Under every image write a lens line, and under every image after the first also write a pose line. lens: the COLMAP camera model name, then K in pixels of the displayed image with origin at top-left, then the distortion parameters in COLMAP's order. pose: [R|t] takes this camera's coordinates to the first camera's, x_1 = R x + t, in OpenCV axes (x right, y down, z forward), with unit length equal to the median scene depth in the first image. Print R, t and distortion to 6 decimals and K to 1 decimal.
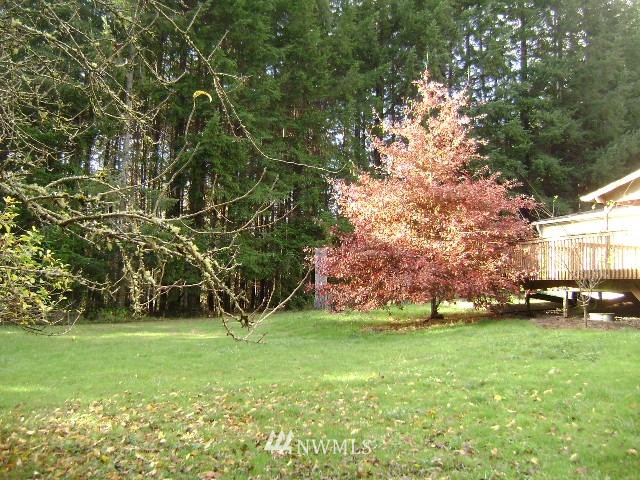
lens RADIAL K [[663.4, 0, 321.1], [0, 663.4, 225.1], [0, 0, 1]] dist [-0.168805, 0.131419]
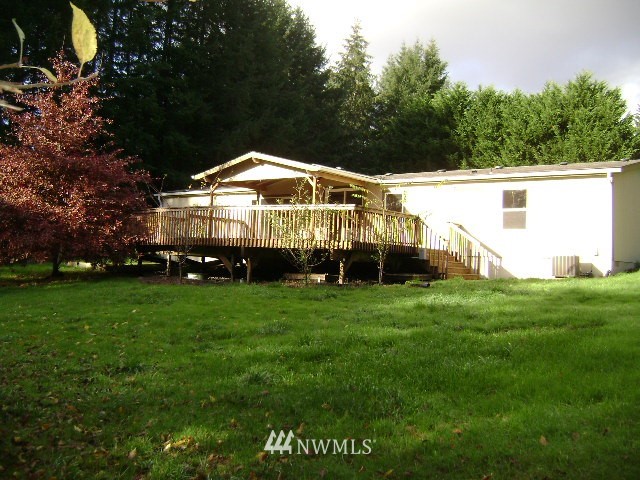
lens RADIAL K [[663.4, 0, 321.1], [0, 663.4, 225.1], [0, 0, 1]] dist [-0.168805, 0.131419]
pose [[0.859369, 0.042035, 0.509626, -0.001306], [-0.067763, 0.997188, 0.032016, -0.008620], [-0.506846, -0.062047, 0.859800, -0.157605]]
